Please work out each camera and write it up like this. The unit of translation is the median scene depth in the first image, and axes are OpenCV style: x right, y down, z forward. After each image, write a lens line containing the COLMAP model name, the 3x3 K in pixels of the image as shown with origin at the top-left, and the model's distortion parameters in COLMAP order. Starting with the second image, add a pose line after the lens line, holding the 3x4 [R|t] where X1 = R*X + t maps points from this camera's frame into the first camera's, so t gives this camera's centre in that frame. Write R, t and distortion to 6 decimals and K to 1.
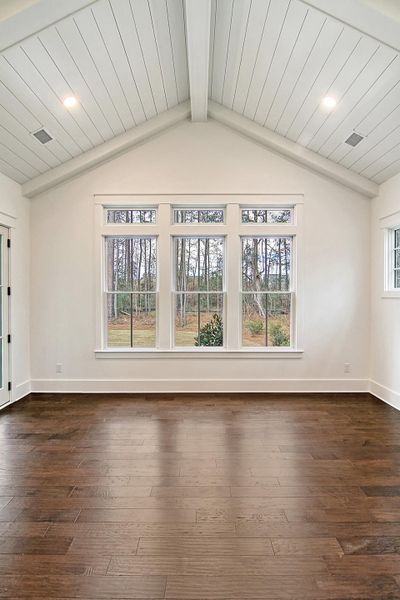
lens RADIAL K [[307.8, 0, 201.4], [0, 307.8, 295.3], [0, 0, 1]] dist [-0.000033, -0.010884]
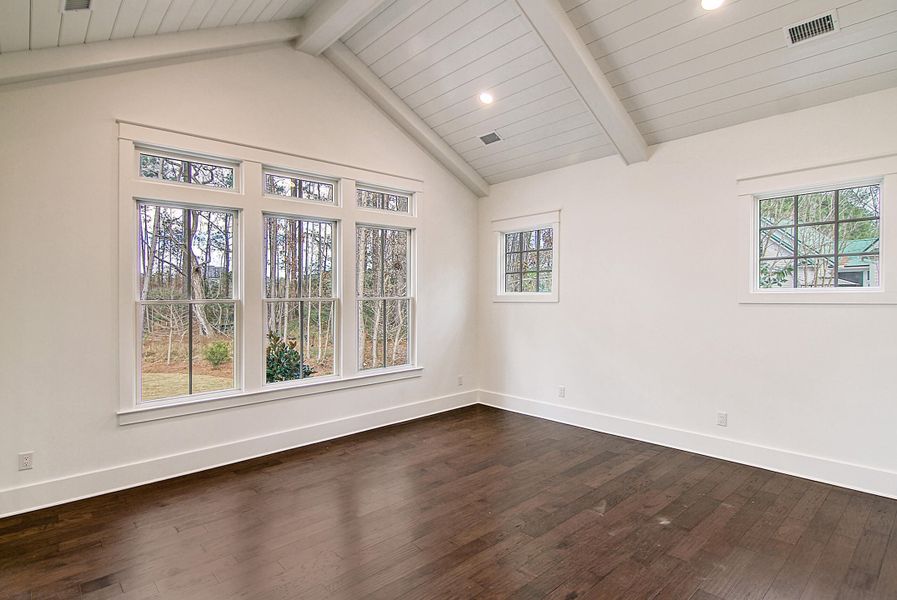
lens RADIAL K [[460.1, 0, 453.5], [0, 460.1, 296.8], [0, 0, 1]] dist [-0.000033, -0.010884]
pose [[0.735189, -0.010925, 0.677774, -0.461311], [0.018044, 0.999831, -0.003457, -0.005294], [-0.677622, 0.014771, 0.735262, 0.018731]]
